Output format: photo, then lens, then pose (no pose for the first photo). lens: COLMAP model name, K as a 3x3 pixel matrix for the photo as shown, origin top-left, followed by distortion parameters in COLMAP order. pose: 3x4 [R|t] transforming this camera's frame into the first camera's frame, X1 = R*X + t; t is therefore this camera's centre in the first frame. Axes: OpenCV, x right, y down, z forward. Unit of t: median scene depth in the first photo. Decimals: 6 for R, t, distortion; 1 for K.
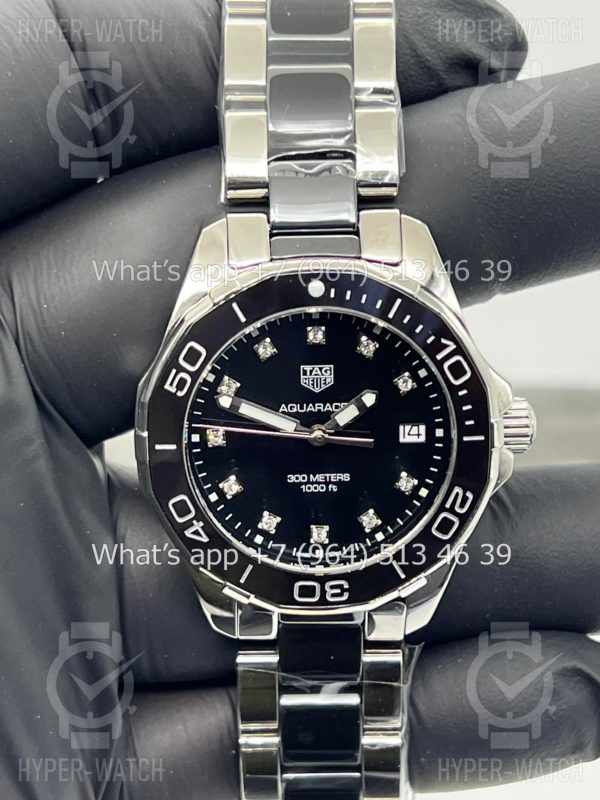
lens RADIAL K [[1840.4, 0, 296.2], [0, 1840.4, 401.1], [0, 0, 1]] dist [0.139418, 0.000000]
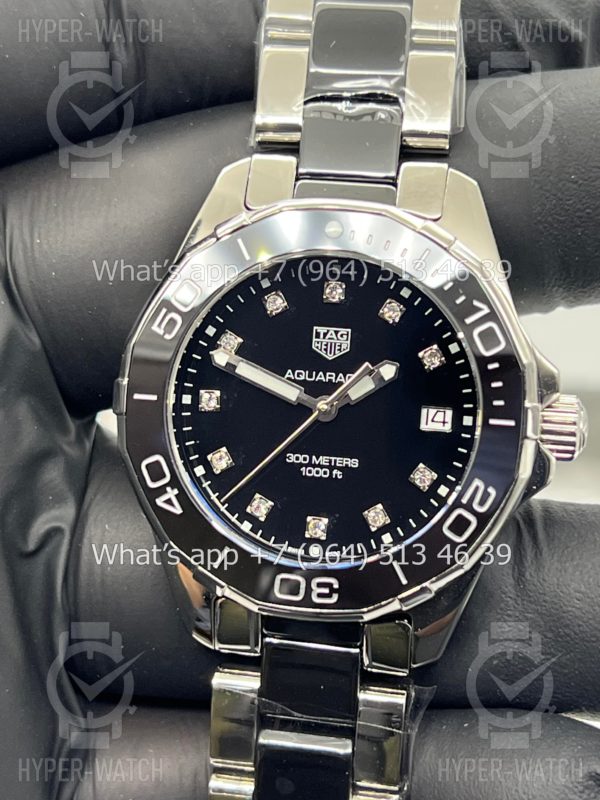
lens RADIAL K [[1840.4, 0, 296.2], [0, 1840.4, 392.9], [0, 0, 1]] dist [0.139418, 0.000000]
pose [[0.981663, 0.091550, -0.167201, 0.141748], [-0.121145, 0.976835, -0.176401, 0.164804], [0.147178, 0.193422, 0.970014, 0.164416]]
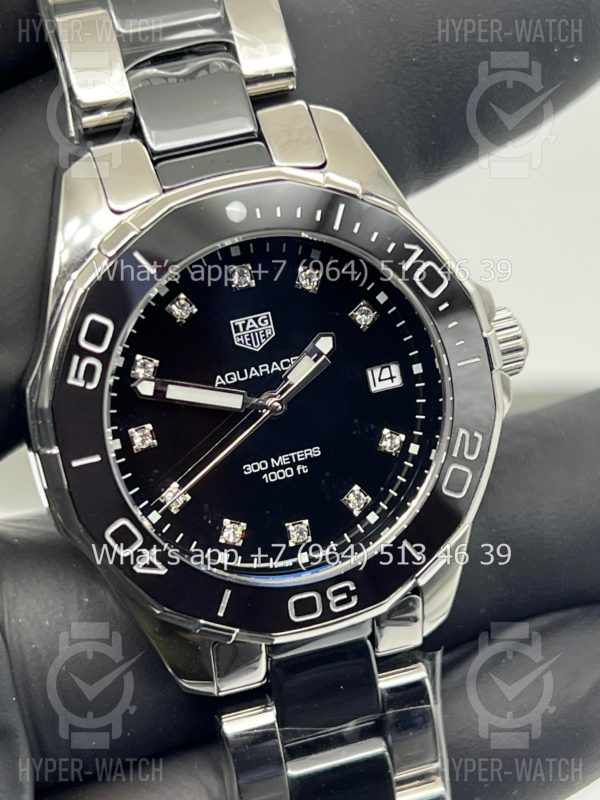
lens RADIAL K [[1840.4, 0, 292.9], [0, 1840.4, 399.6], [0, 0, 1]] dist [0.139418, 0.000000]
pose [[0.955758, -0.218700, 0.196714, -0.130153], [0.230673, 0.972214, -0.039881, 0.049133], [-0.182526, 0.083493, 0.979650, 0.246825]]
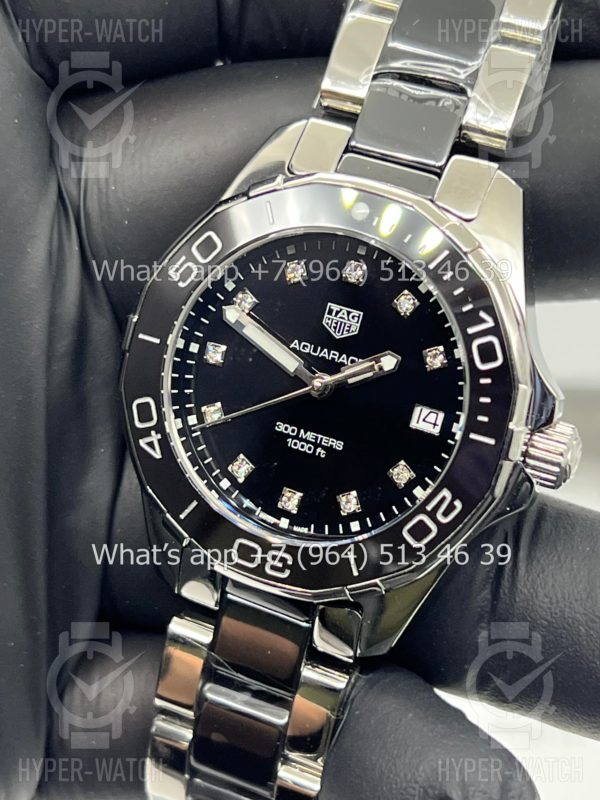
lens RADIAL K [[1840.4, 0, 303.8], [0, 1840.4, 393.2], [0, 0, 1]] dist [0.139418, 0.000000]
pose [[0.903540, 0.300137, -0.305831, 0.267200], [-0.338310, 0.937690, -0.079264, 0.092359], [0.262985, 0.175084, 0.948781, 0.188656]]
